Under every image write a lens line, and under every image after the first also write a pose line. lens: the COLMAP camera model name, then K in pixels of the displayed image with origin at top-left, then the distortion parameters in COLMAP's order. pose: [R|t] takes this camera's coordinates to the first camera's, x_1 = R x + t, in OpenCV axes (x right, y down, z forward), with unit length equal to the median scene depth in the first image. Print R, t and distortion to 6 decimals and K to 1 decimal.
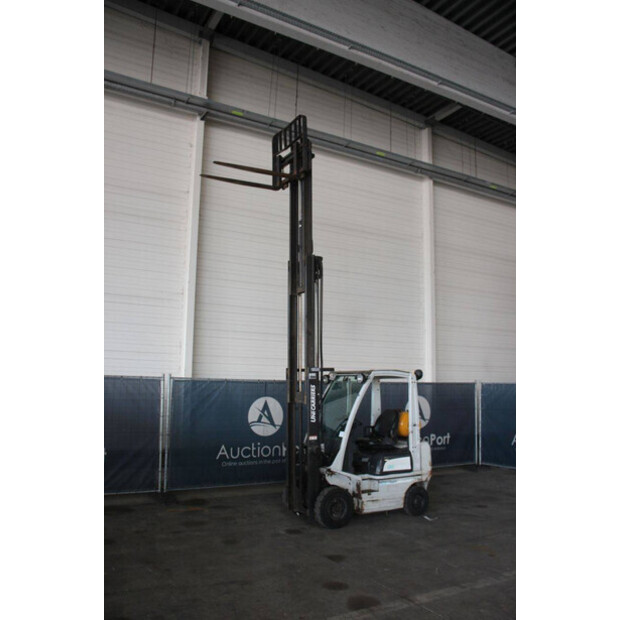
lens RADIAL K [[539.5, 0, 309.1], [0, 539.5, 310.9], [0, 0, 1]] dist [-0.141500, 0.122766]
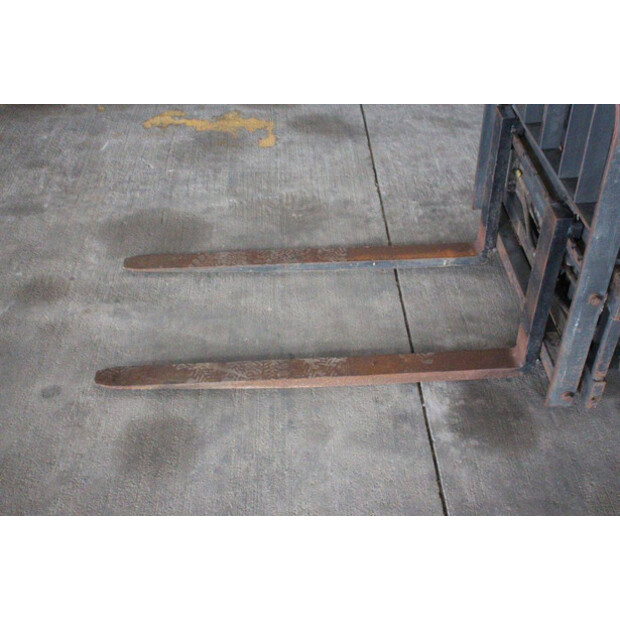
lens RADIAL K [[740.2, 0, 318.5], [0, 740.2, 308.5], [0, 0, 1]] dist [-0.004744, 0.000000]
pose [[0.886763, 0.292269, -0.358093, 0.003633], [0.074441, 0.674302, 0.734694, 0.144742], [0.456191, -0.678156, 0.576189, 0.727240]]
